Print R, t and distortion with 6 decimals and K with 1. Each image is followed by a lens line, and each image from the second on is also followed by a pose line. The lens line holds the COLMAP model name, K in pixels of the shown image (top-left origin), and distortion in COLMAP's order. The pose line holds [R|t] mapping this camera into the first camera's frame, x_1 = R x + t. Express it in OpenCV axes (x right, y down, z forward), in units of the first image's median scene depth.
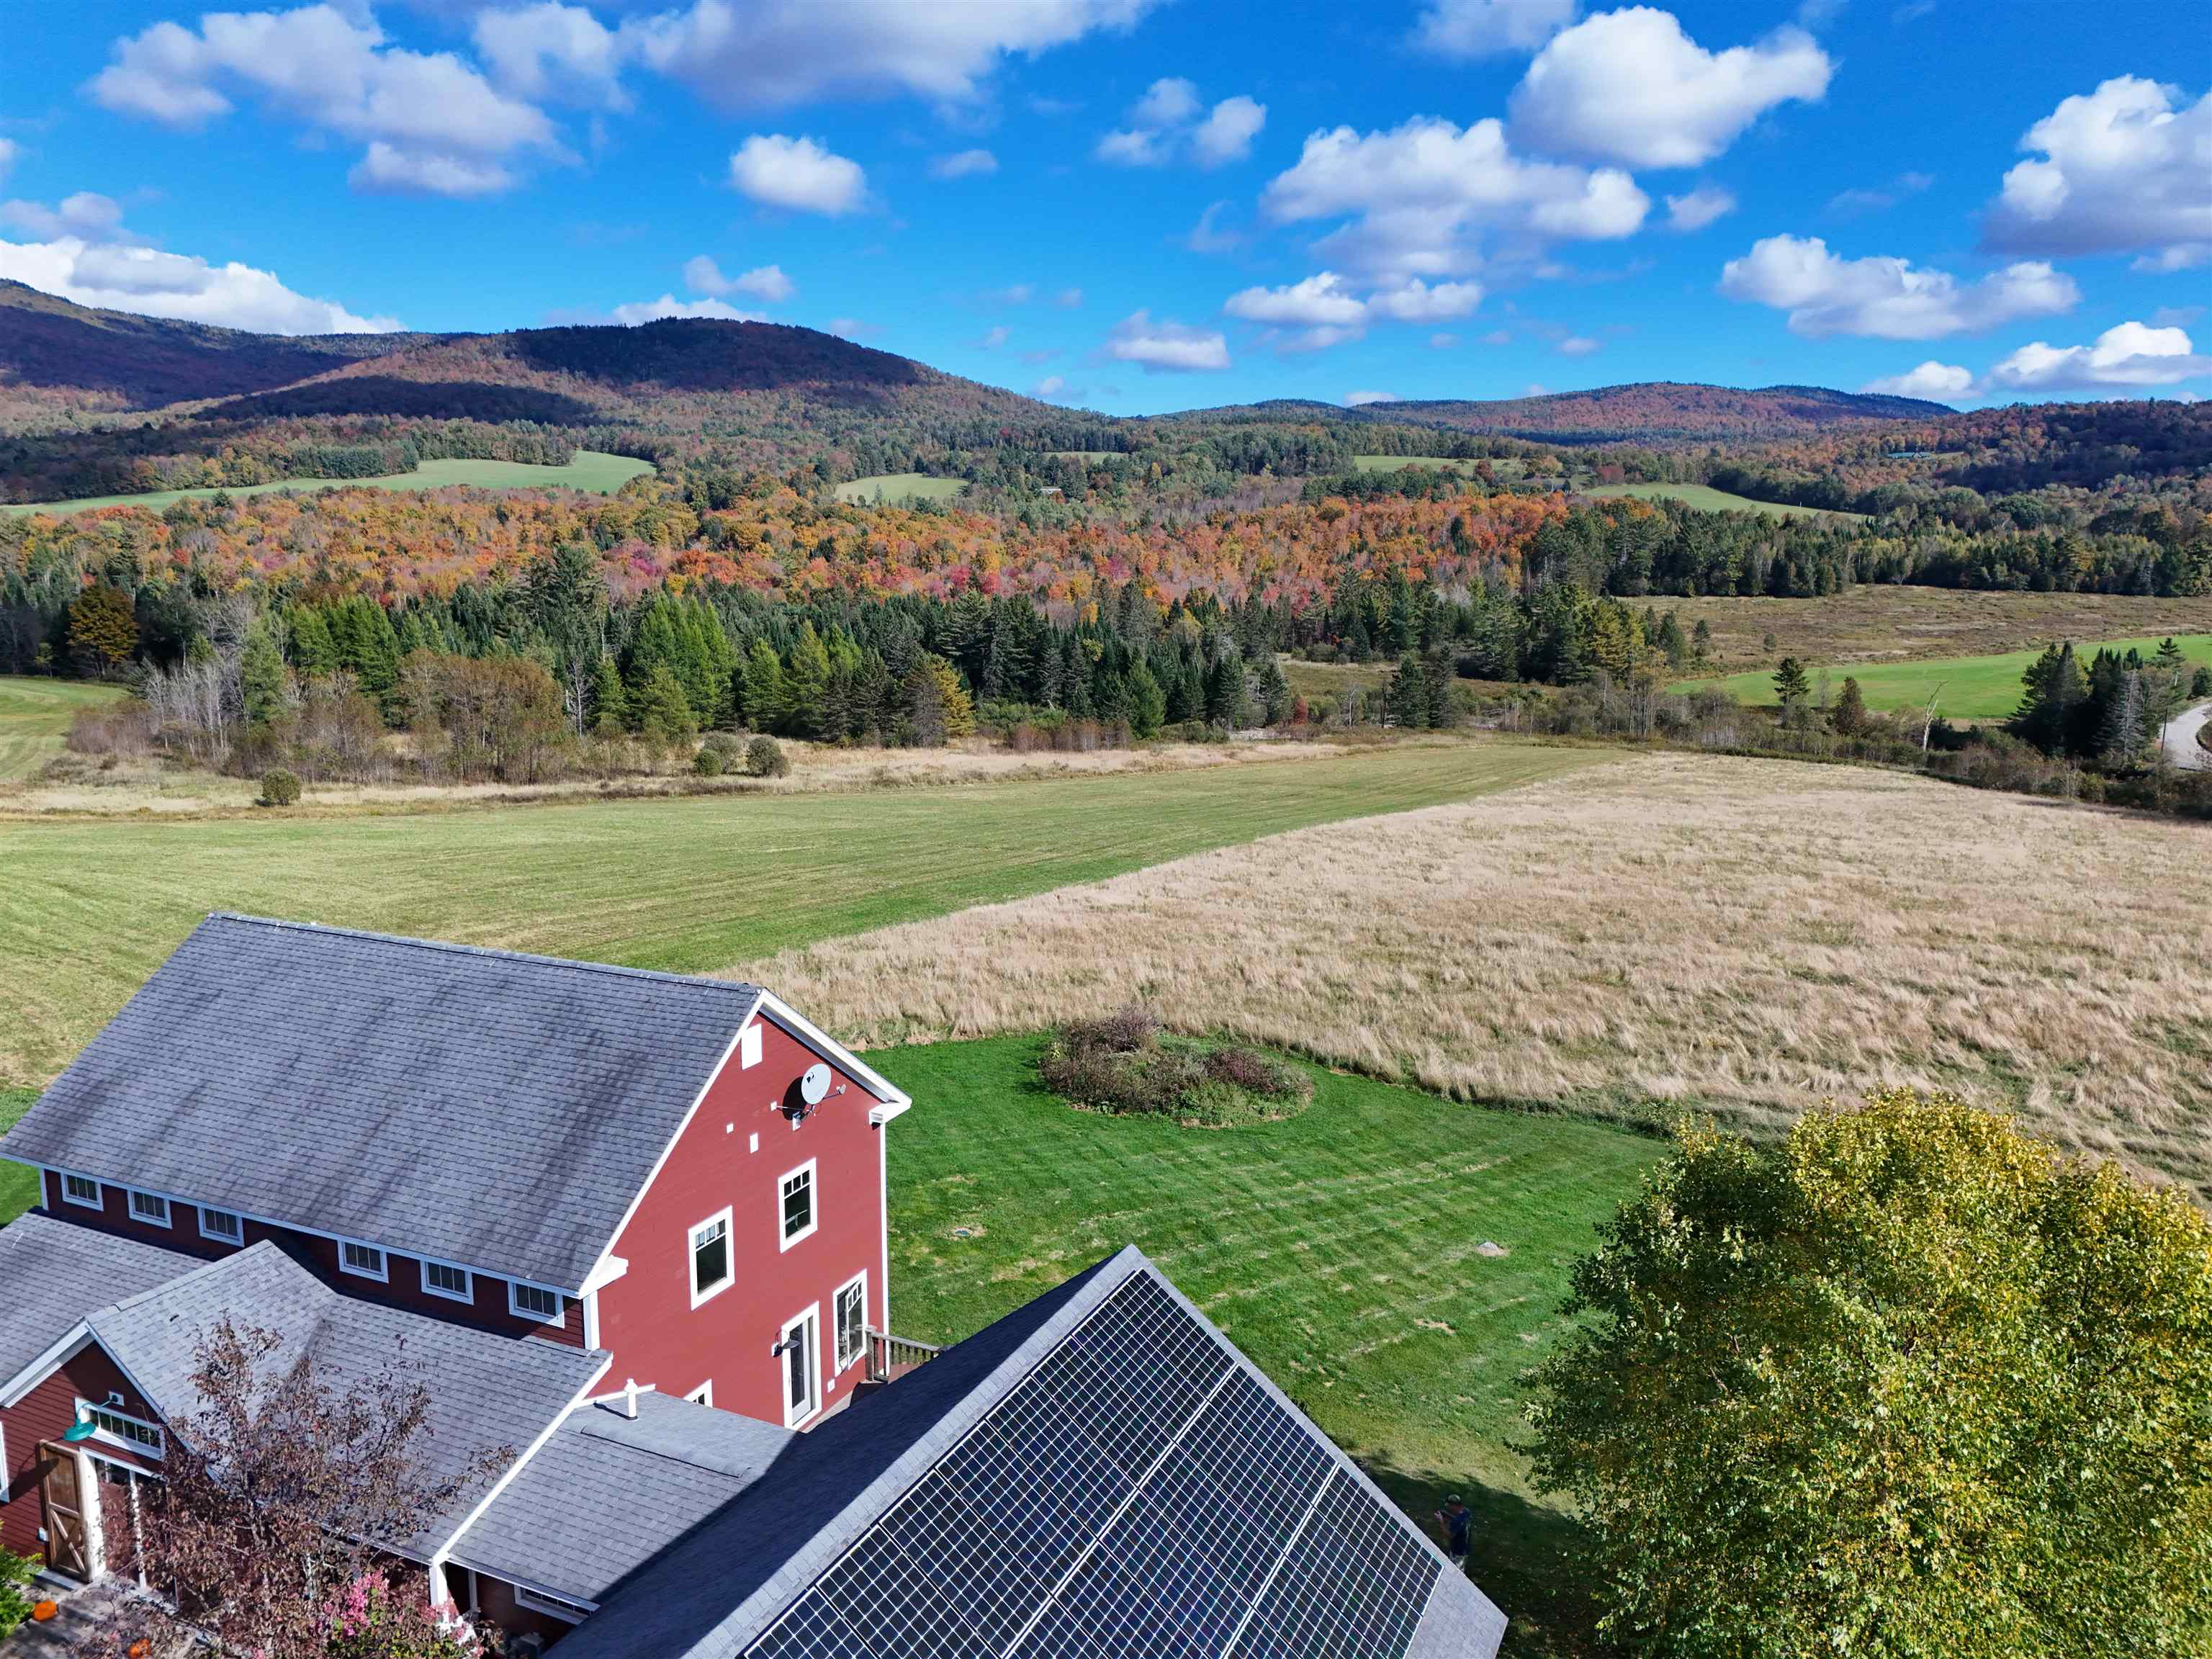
lens RADIAL K [[1617.0, 0, 1102.1], [0, 1617.0, 837.6], [0, 0, 1]] dist [0.082918, -0.081223]
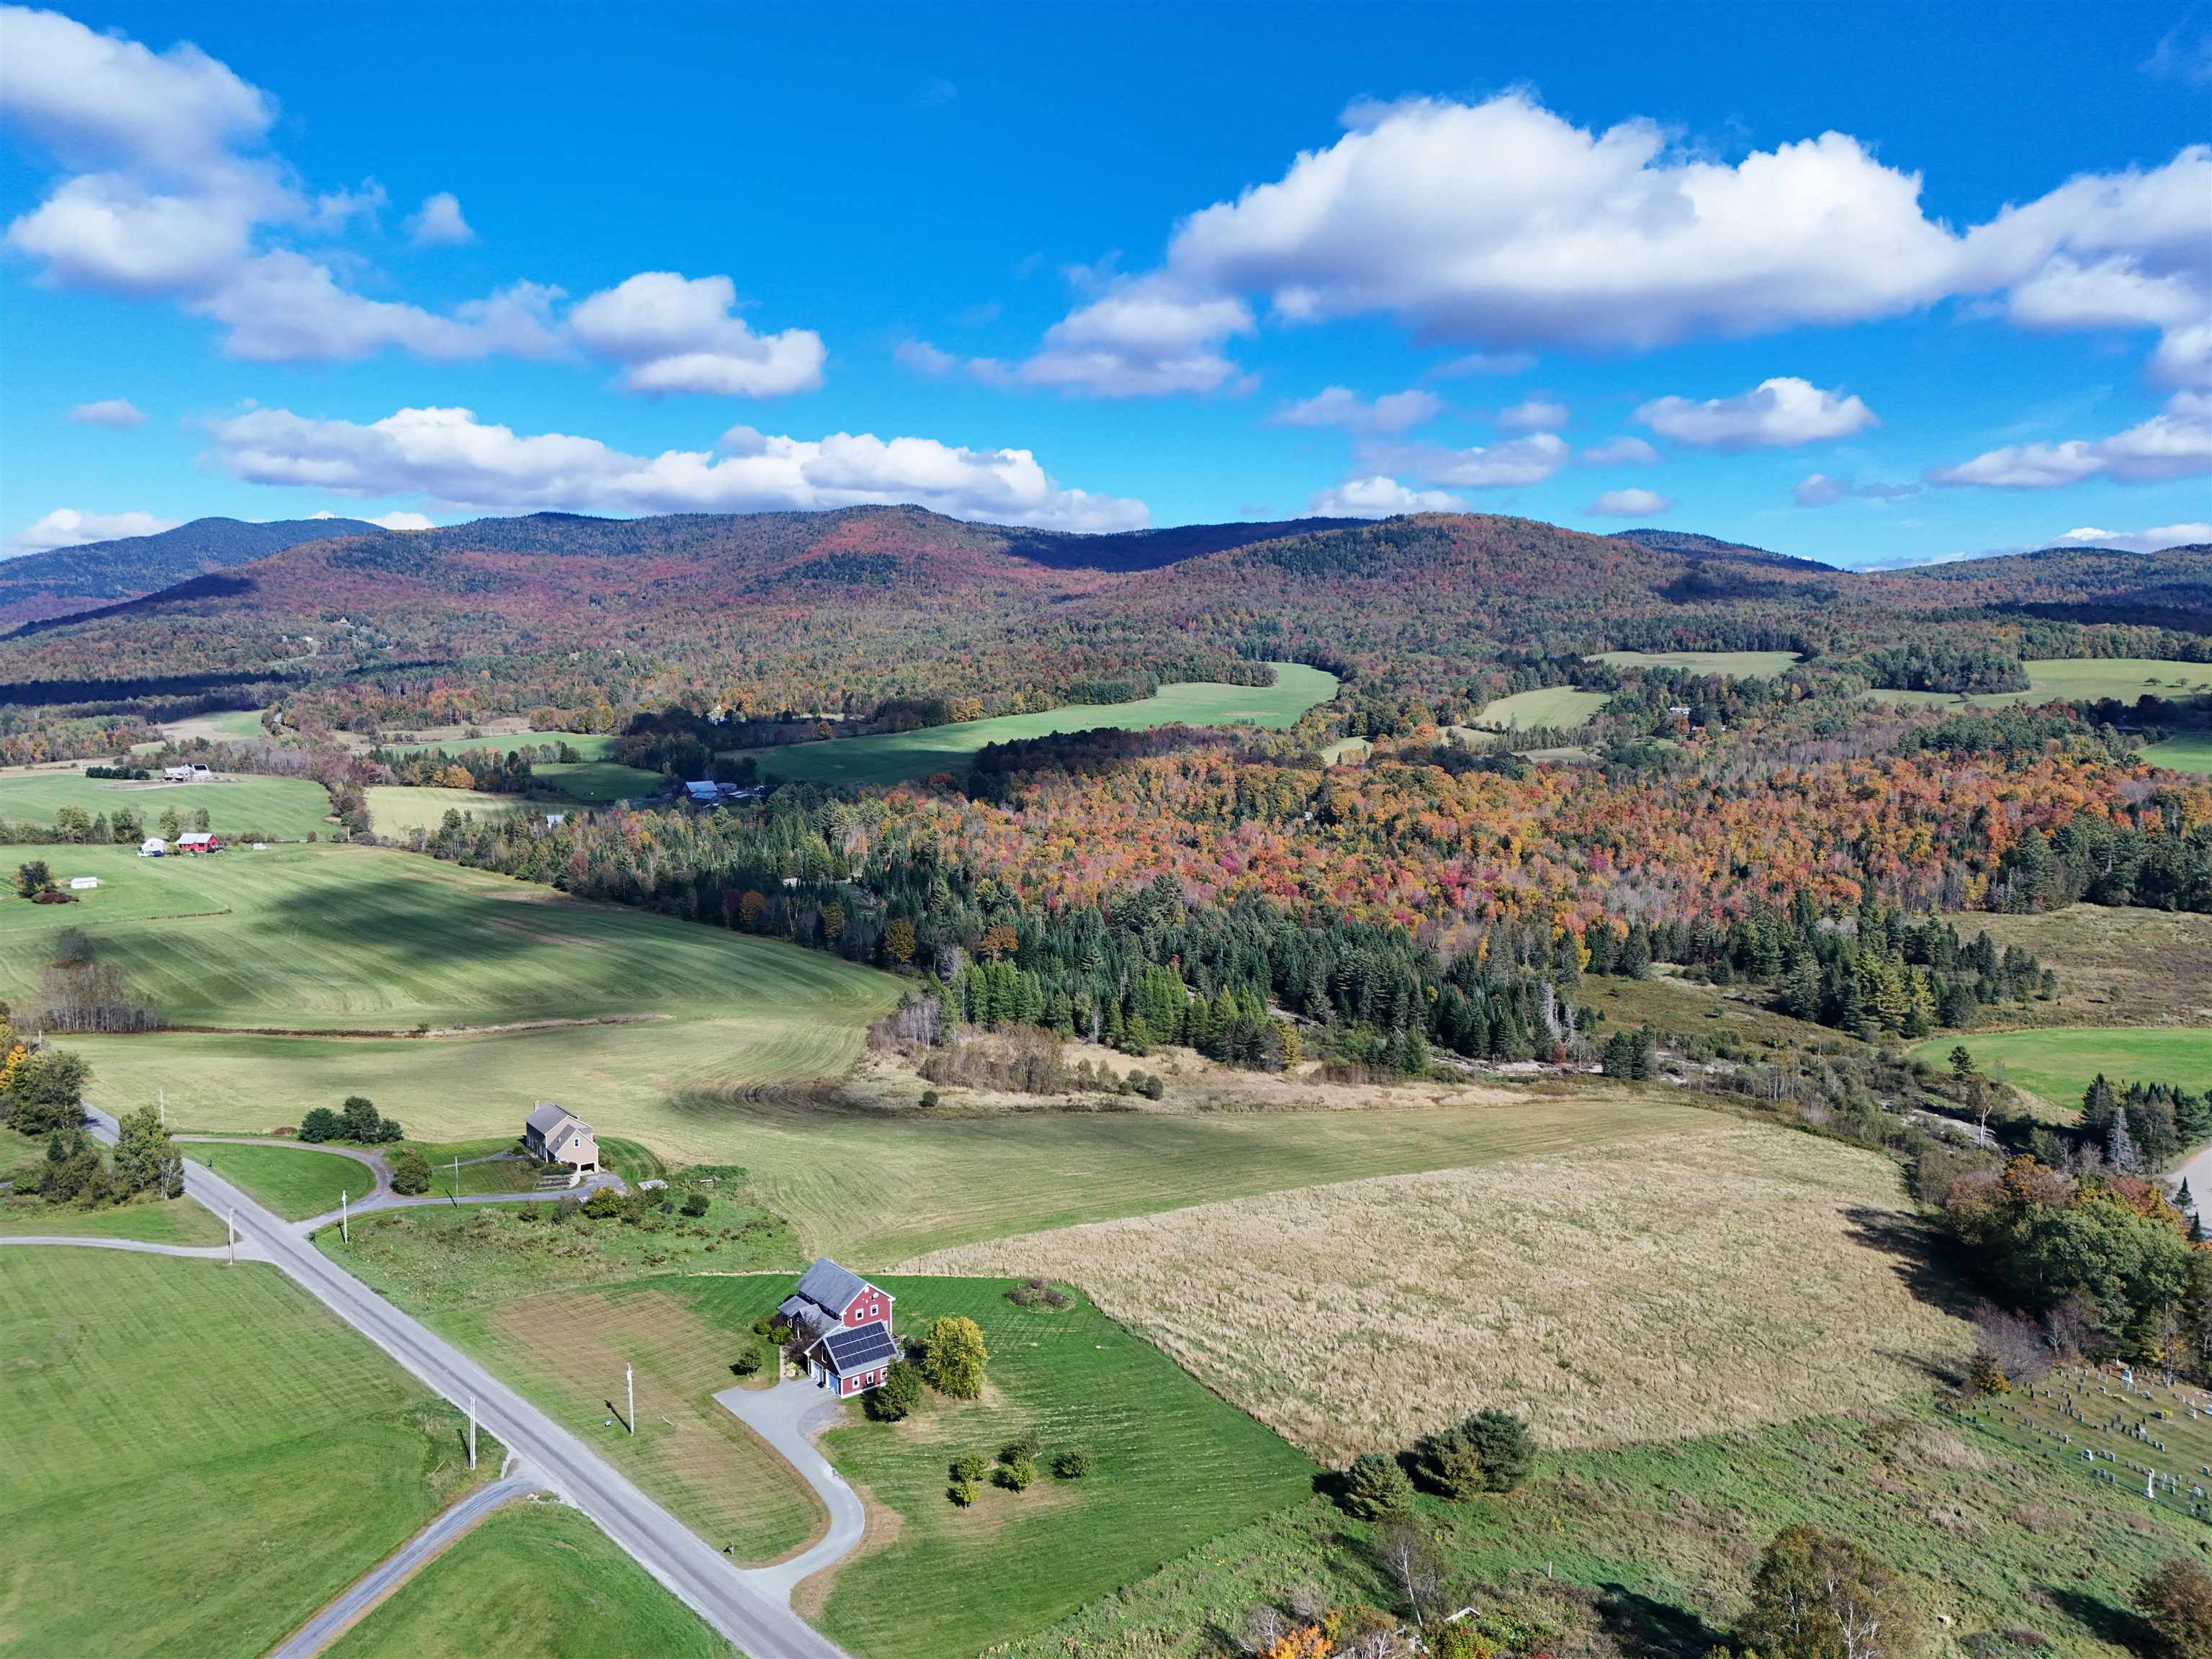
lens RADIAL K [[1617.0, 0, 1088.9], [0, 1617.0, 833.7], [0, 0, 1]] dist [0.082918, -0.081223]
pose [[0.894624, 0.041082, -0.444927, 0.442196], [-0.074163, 0.995605, -0.057194, -0.180535], [0.440621, 0.084164, 0.893739, -0.616419]]
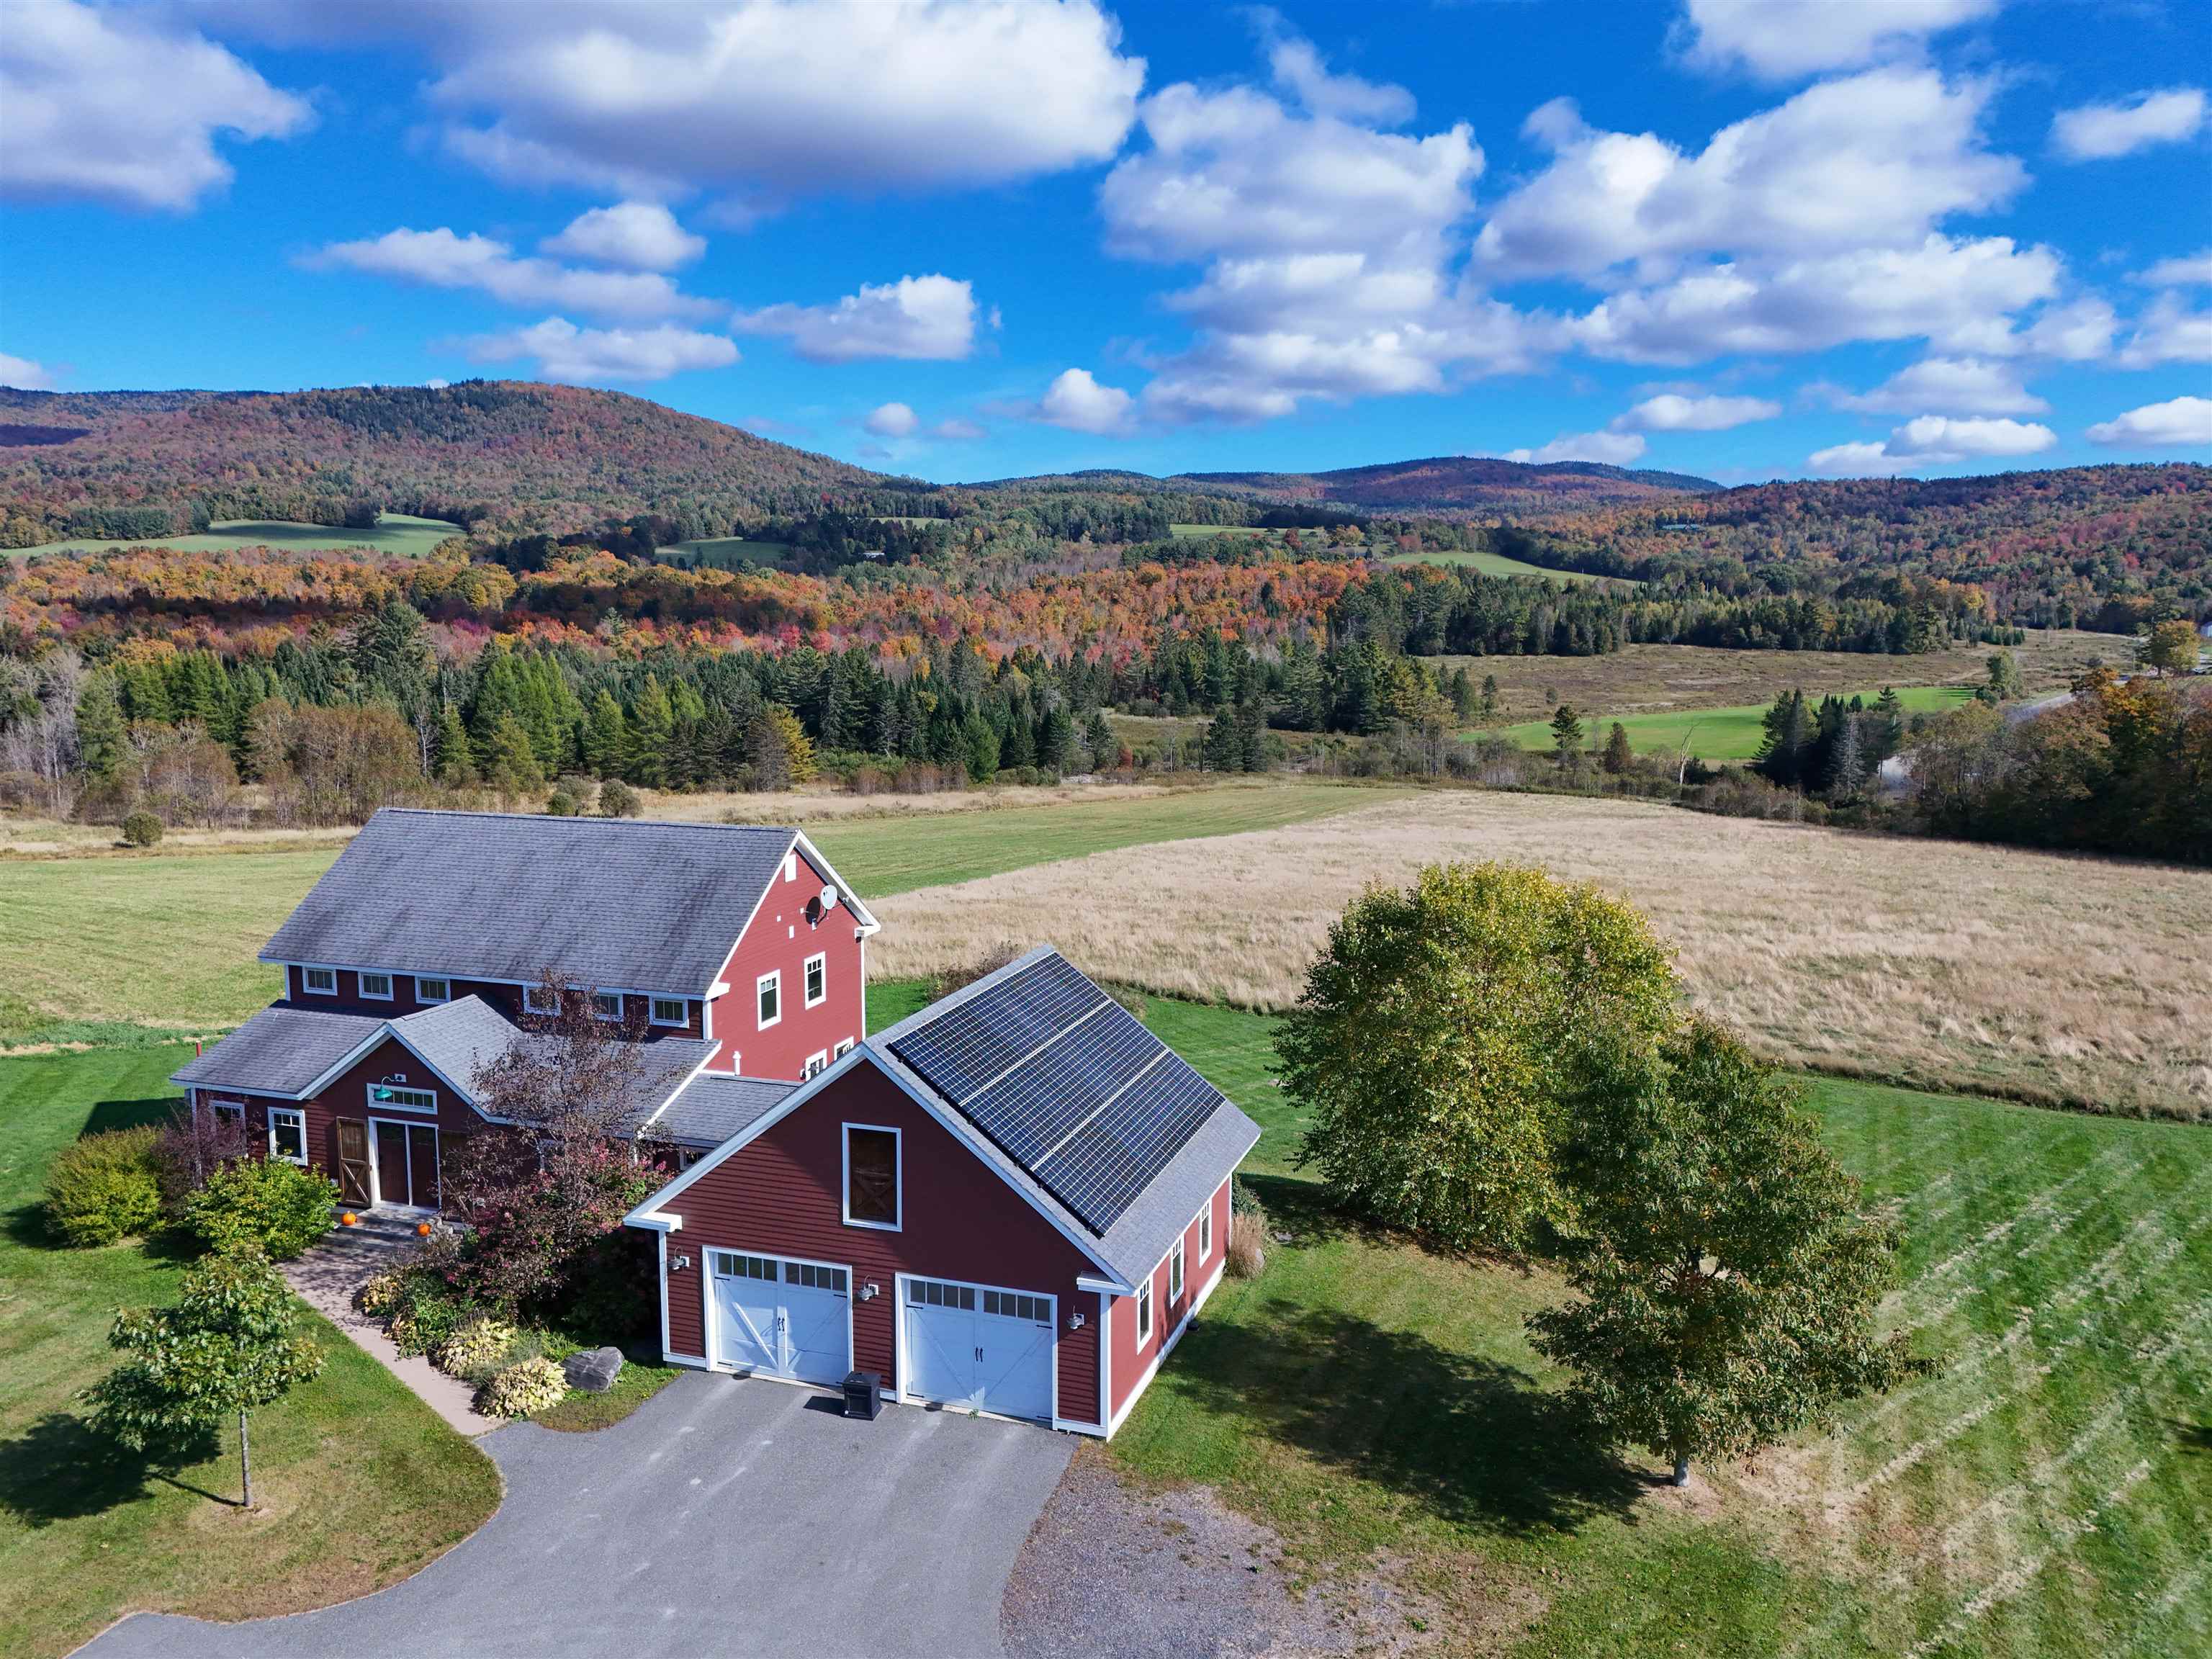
lens RADIAL K [[1617.0, 0, 1102.2], [0, 1617.0, 841.3], [0, 0, 1]] dist [0.082918, -0.081223]
pose [[0.994050, -0.015799, 0.107770, -0.008516], [0.019801, 0.999150, -0.036160, 0.016312], [-0.107107, 0.038079, 0.993518, -0.056409]]
